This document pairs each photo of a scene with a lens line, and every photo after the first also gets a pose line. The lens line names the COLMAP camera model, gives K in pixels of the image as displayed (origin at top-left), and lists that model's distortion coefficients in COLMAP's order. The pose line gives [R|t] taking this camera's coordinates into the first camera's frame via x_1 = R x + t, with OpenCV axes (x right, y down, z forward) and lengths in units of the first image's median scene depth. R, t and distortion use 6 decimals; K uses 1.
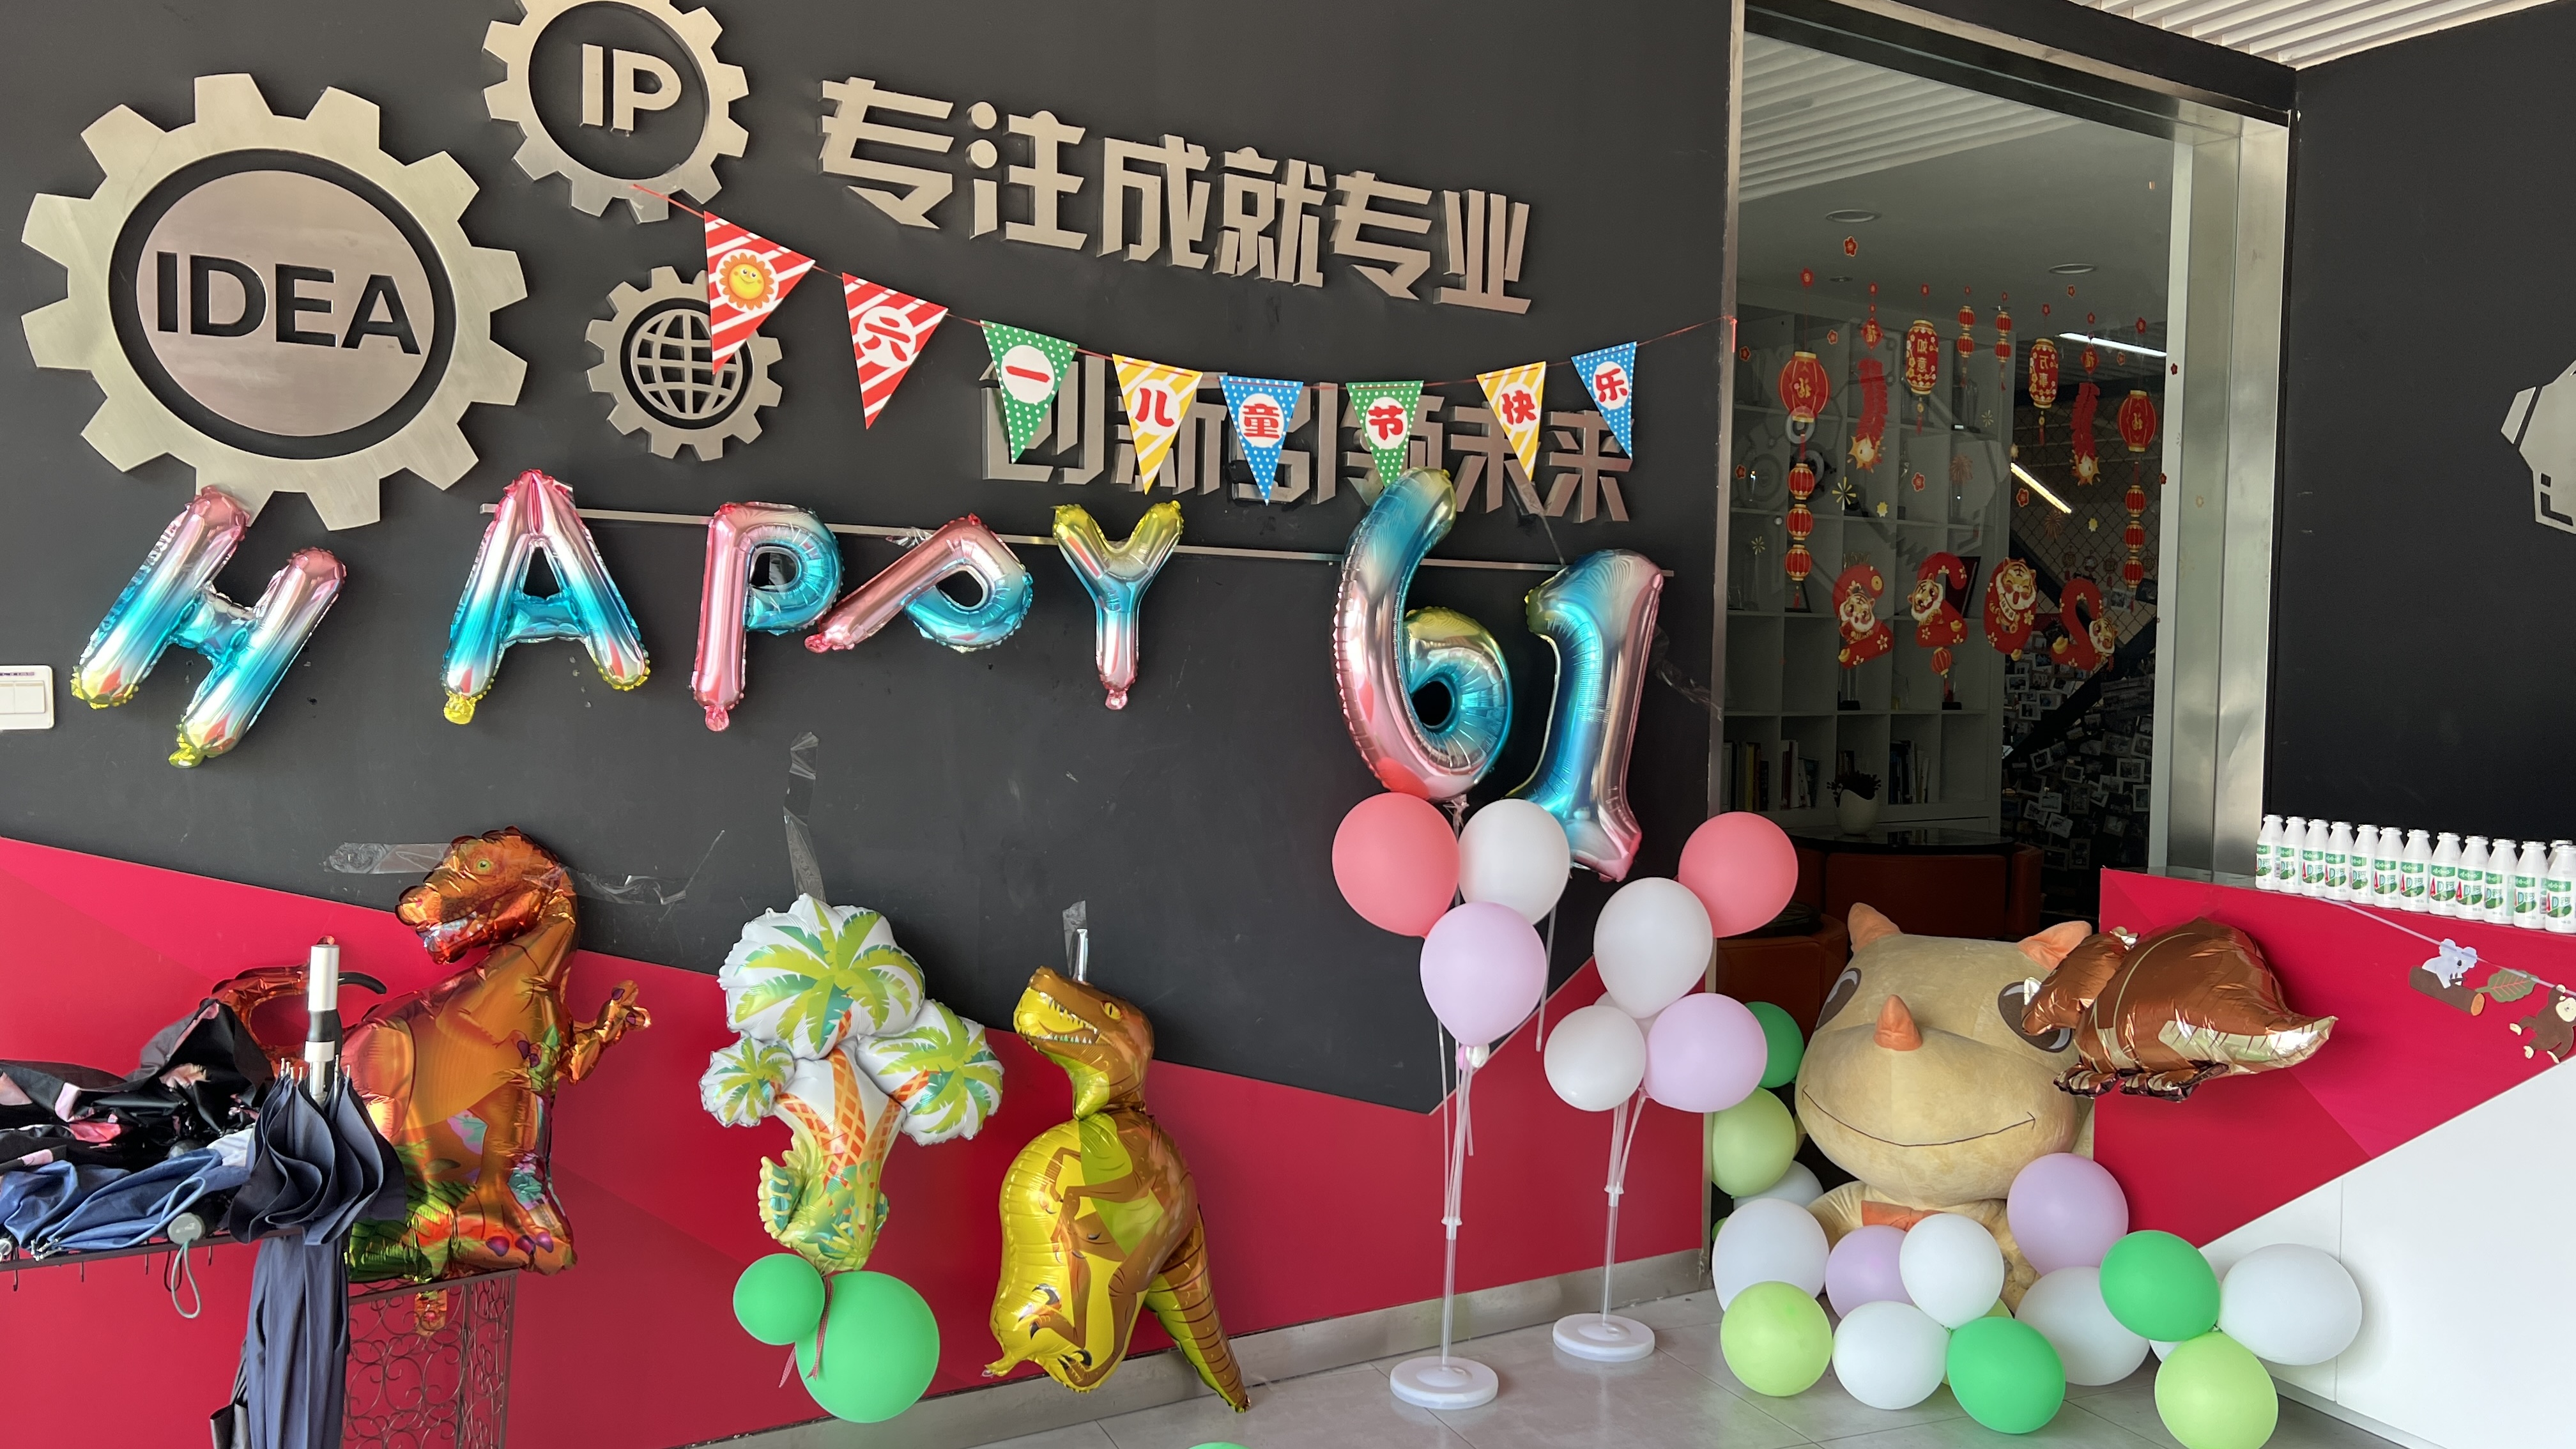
lens RADIAL K [[1977.0, 0, 1324.4], [0, 1977.0, 725.7], [0, 0, 1]] dist [0.038014, -0.050621]
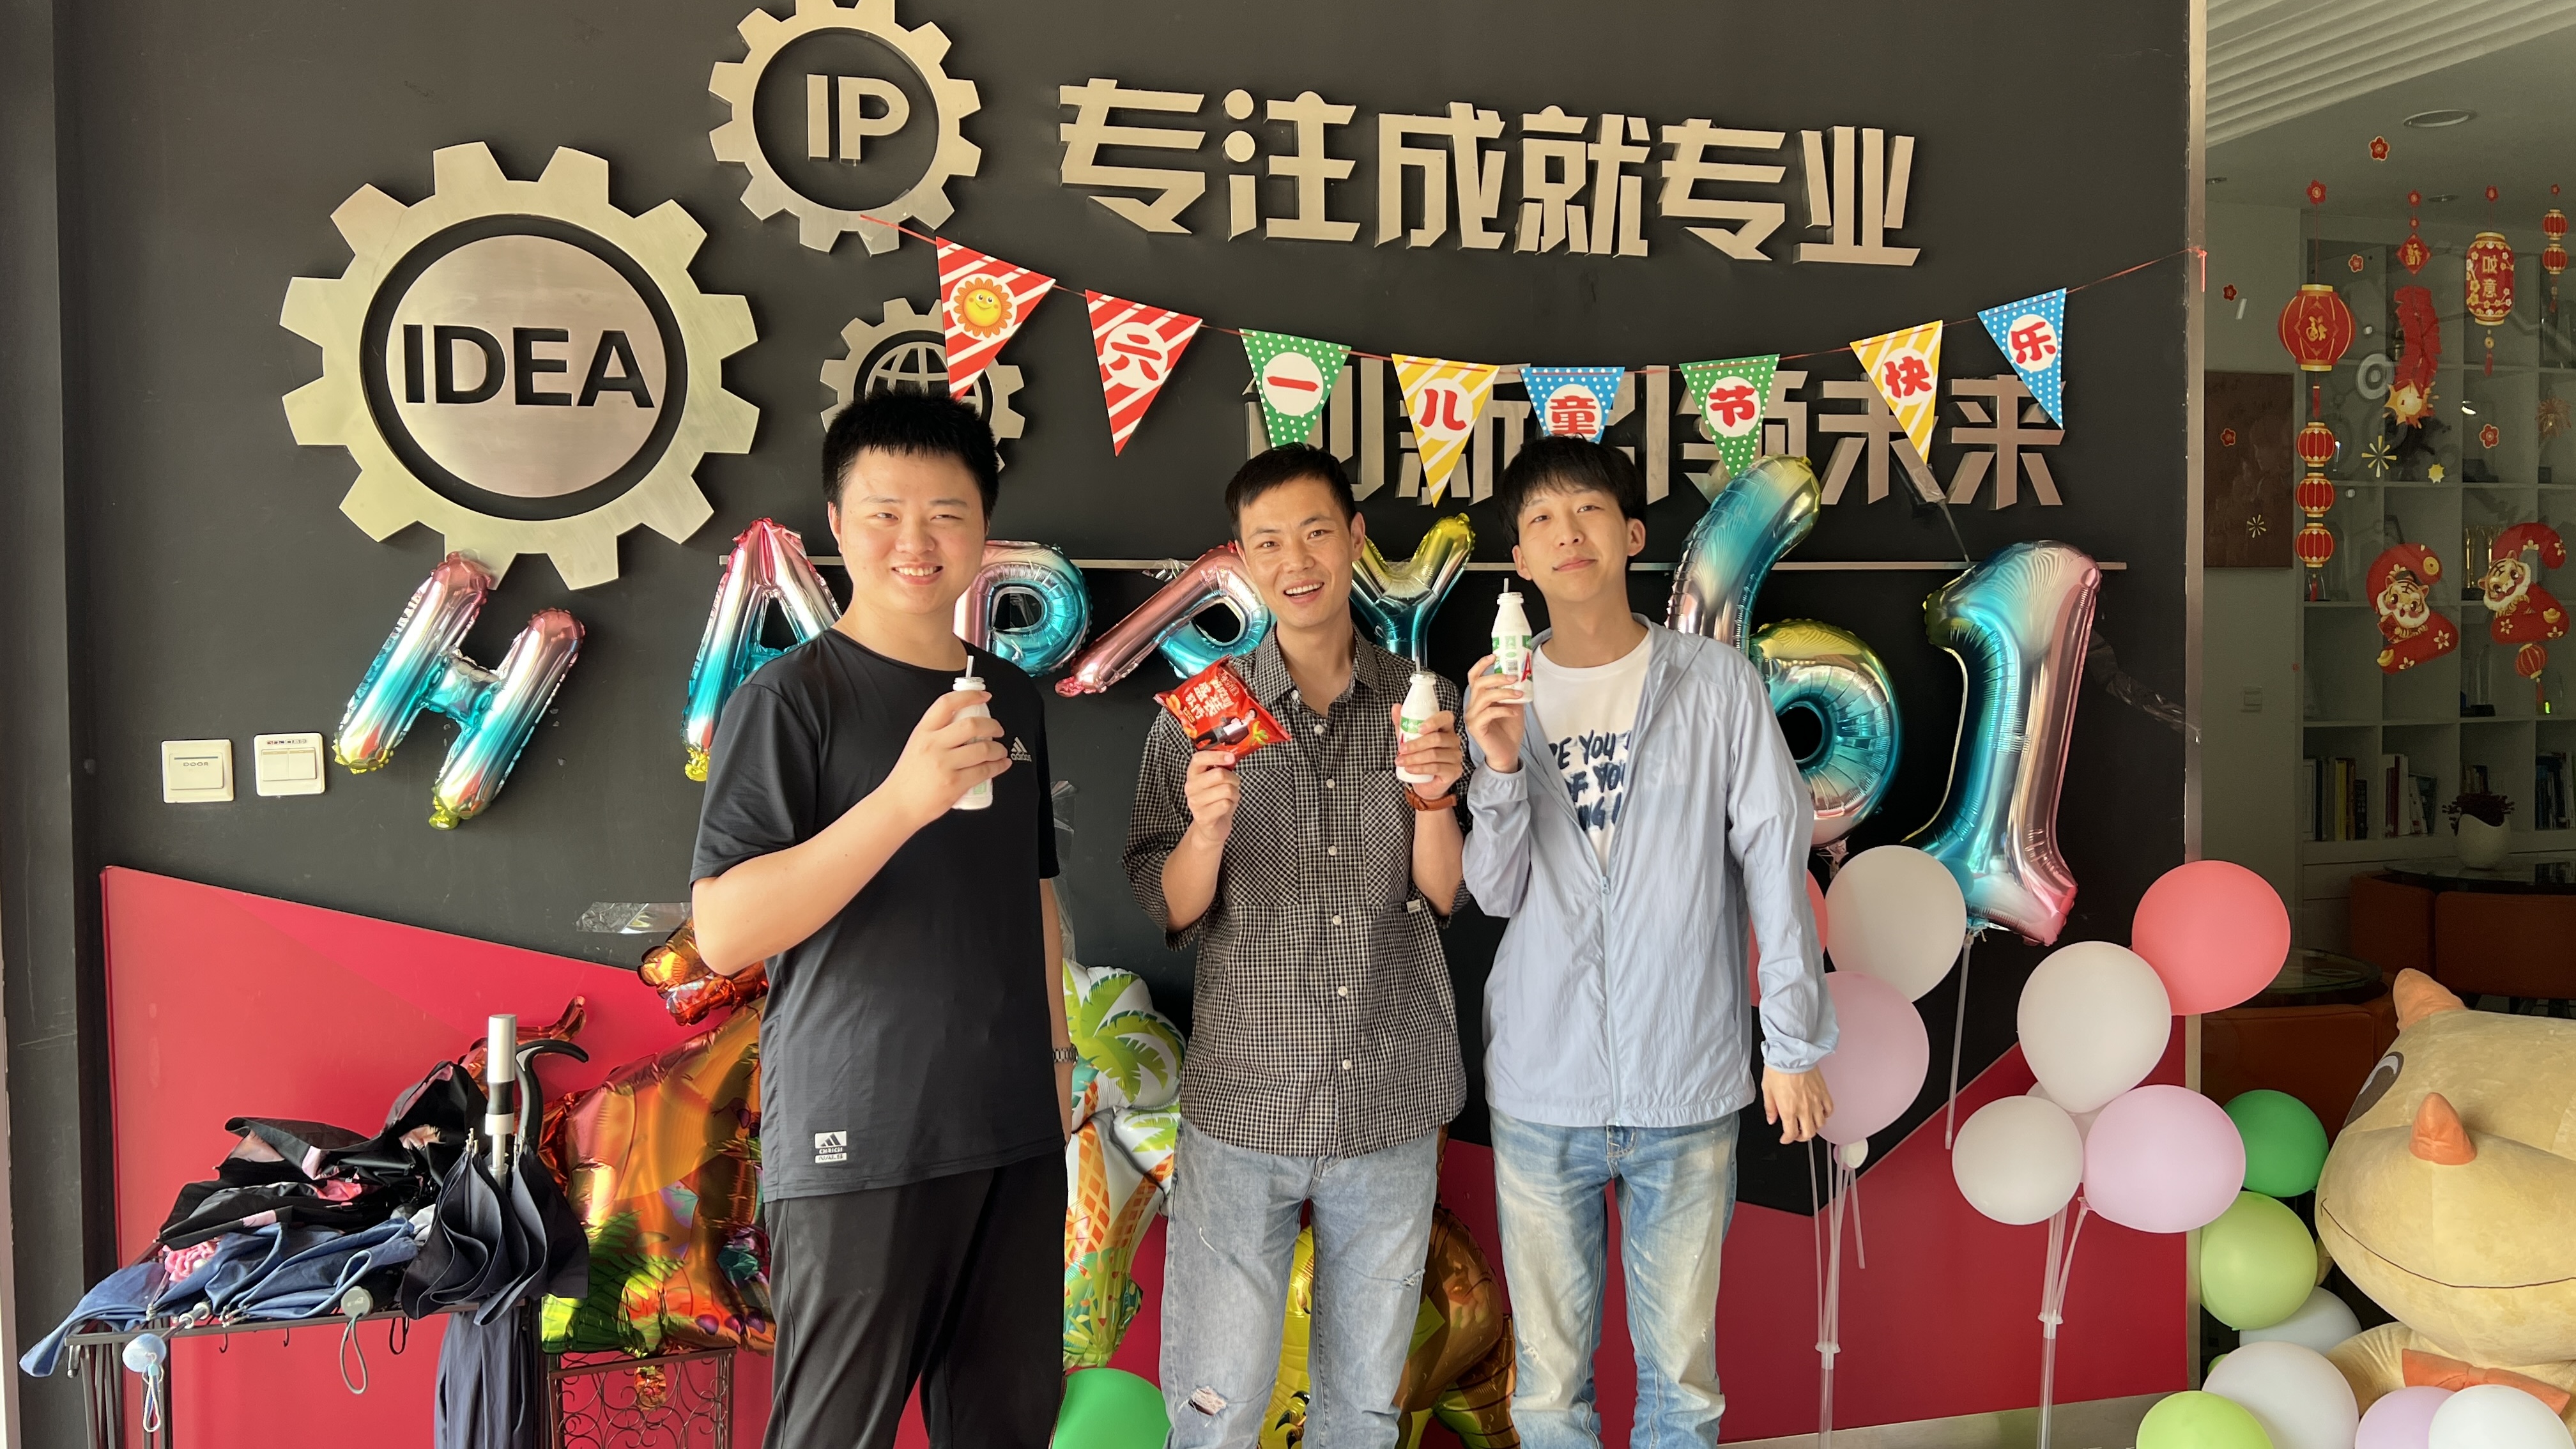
lens RADIAL K [[1977.0, 0, 1283.5], [0, 1977.0, 731.3], [0, 0, 1]] dist [0.038014, -0.050621]
pose [[0.950310, -0.020465, -0.310631, 0.121026], [0.018704, 0.999788, -0.008648, -0.009707], [0.310742, 0.002408, 0.950491, 0.133441]]
